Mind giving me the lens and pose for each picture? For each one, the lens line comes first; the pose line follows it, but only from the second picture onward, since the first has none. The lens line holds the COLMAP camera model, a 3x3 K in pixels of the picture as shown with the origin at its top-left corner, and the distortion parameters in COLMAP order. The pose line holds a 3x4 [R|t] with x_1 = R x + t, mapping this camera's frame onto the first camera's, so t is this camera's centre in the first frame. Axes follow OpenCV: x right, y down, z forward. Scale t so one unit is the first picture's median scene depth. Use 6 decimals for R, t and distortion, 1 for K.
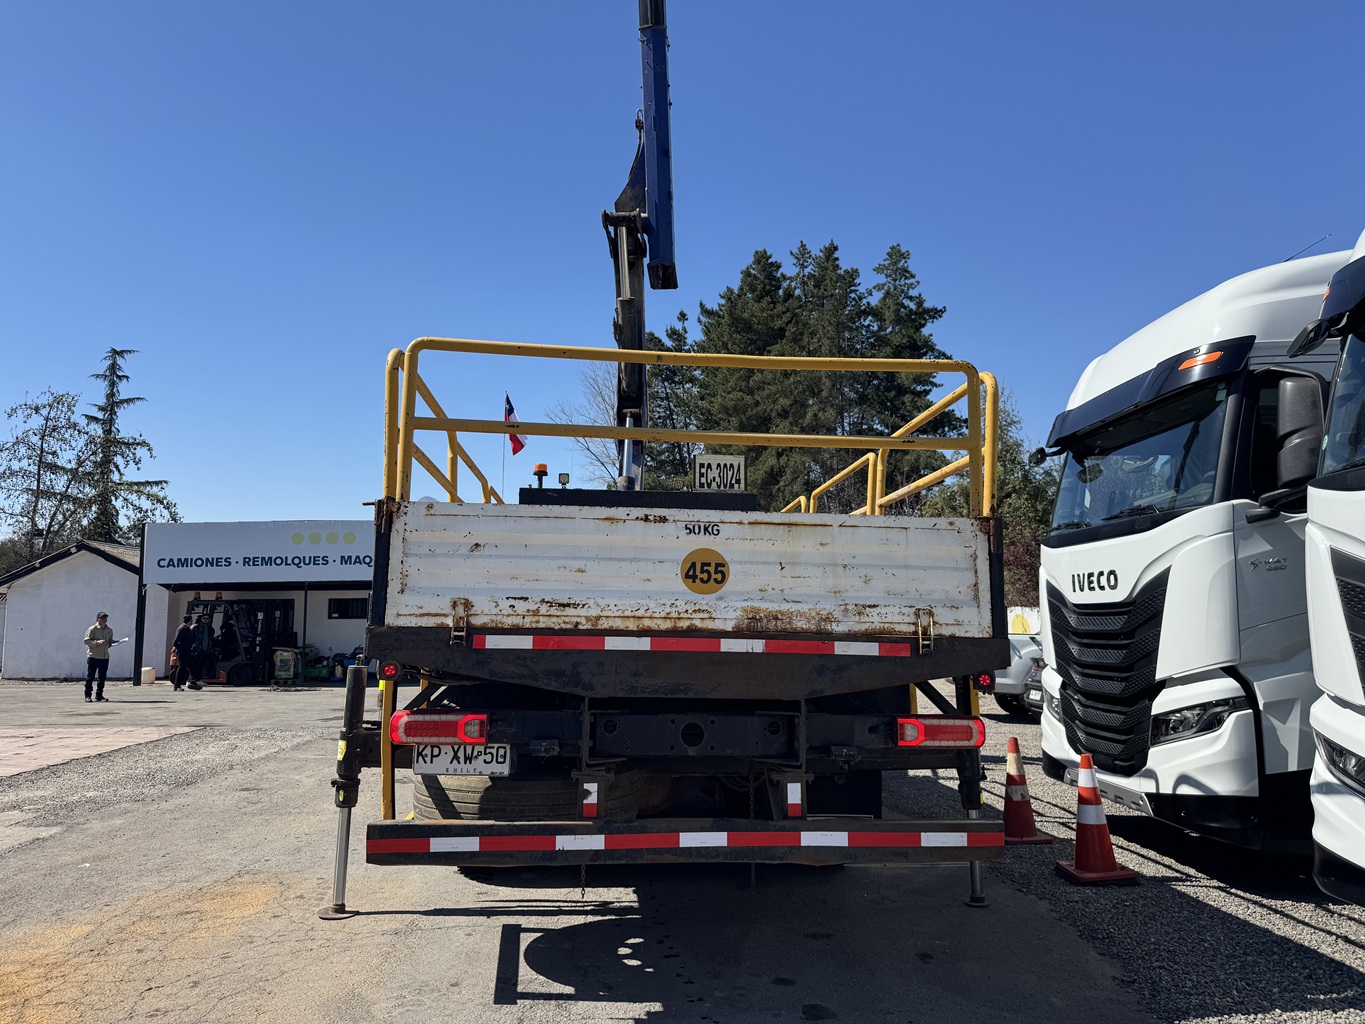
lens RADIAL K [[961.5, 0, 682.5], [0, 961.5, 512.0], [0, 0, 1]] dist [0.082018, -0.092918]
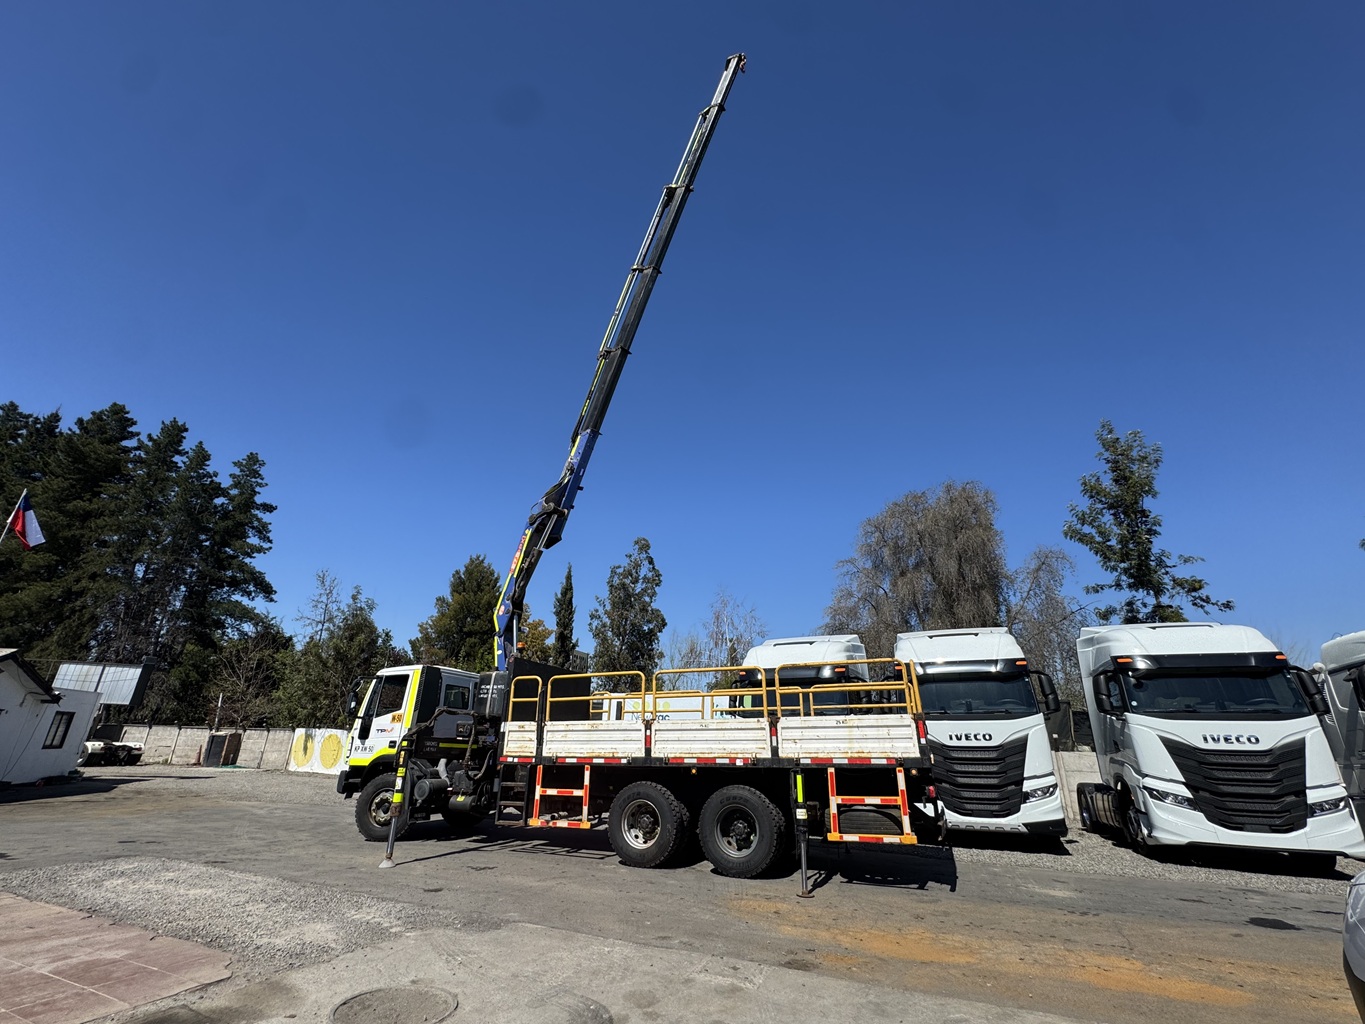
lens RADIAL K [[589.8, 0, 682.5], [0, 589.8, 512.0], [0, 0, 1]] dist [0.000330, -0.000627]
pose [[0.435713, 0.336324, 0.834889, -2.088482], [-0.117101, 0.940864, -0.317902, 0.058078], [-0.892436, 0.040748, 0.449331, 0.670415]]
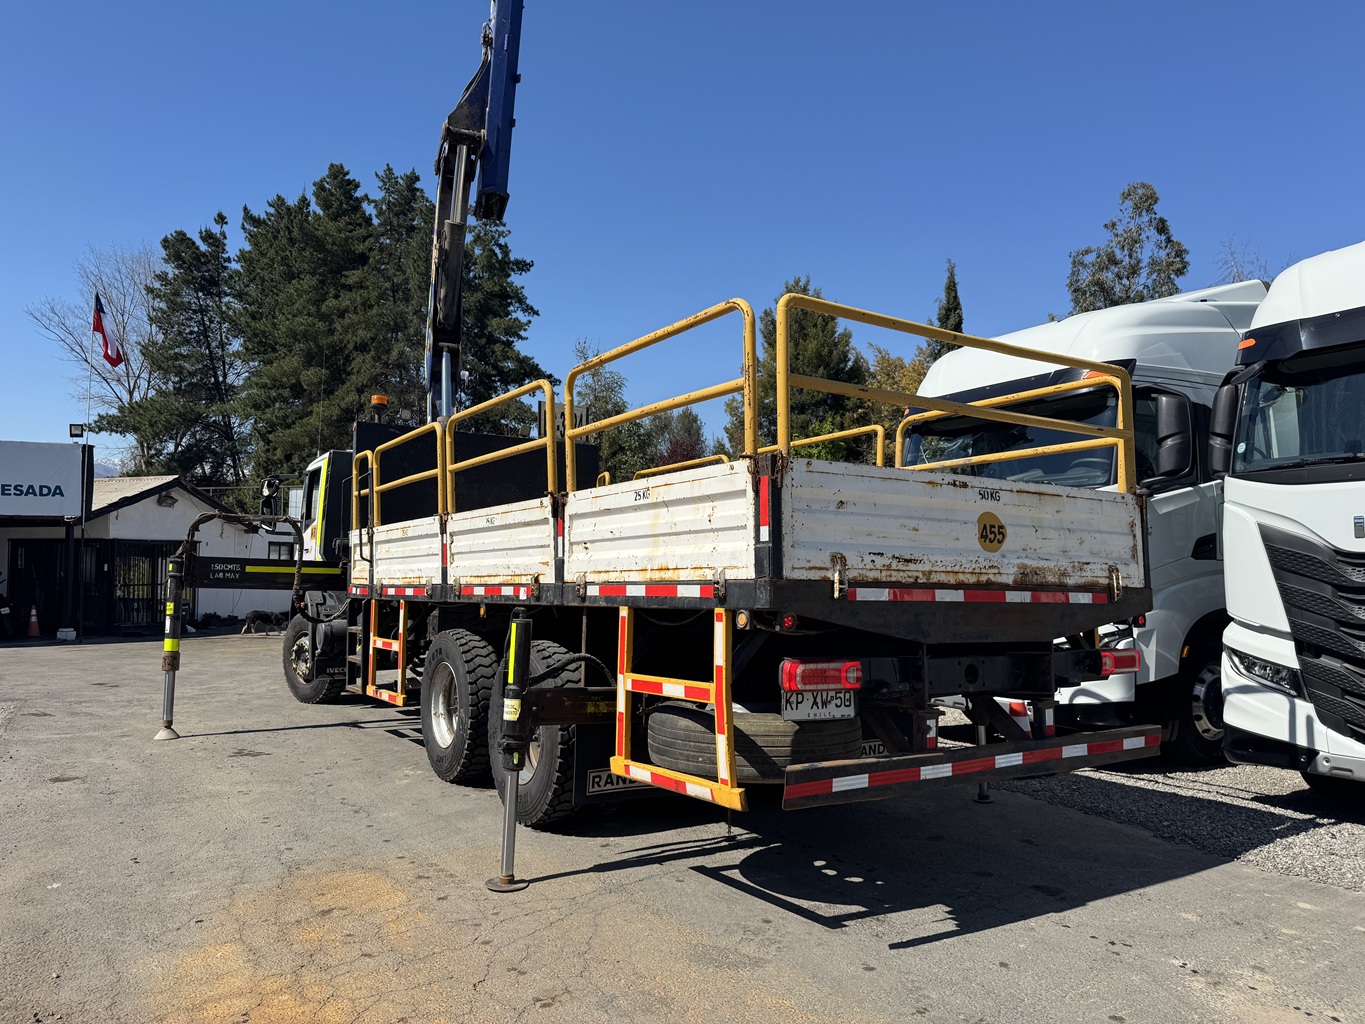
lens RADIAL K [[965.0, 0, 682.5], [0, 965.0, 512.0], [0, 0, 1]] dist [0.116144, -0.212557]
pose [[0.873405, 0.032247, 0.485926, -0.850501], [-0.059036, 0.997457, 0.039917, 0.012701], [-0.483404, -0.063551, 0.873088, 0.163833]]
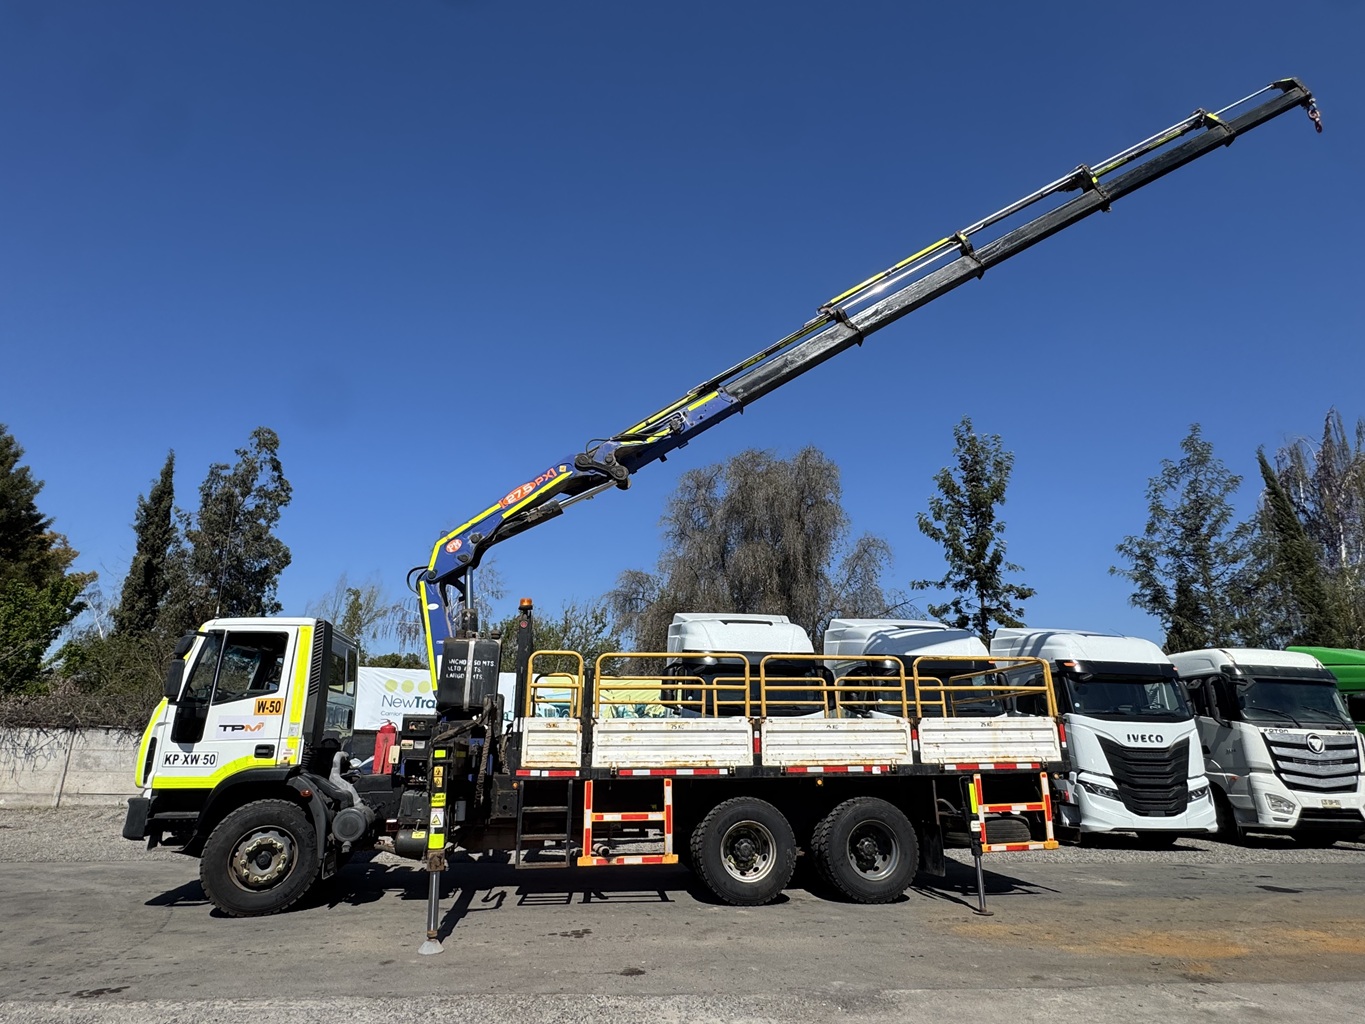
lens RADIAL K [[772.9, 0, 682.5], [0, 772.9, 512.0], [0, 0, 1]] dist [-0.004970, 0.000133]
pose [[-0.095884, 0.280738, 0.954983, -2.228873], [-0.124266, 0.948522, -0.291315, 0.180316], [-0.987605, -0.146605, -0.056061, 1.899384]]
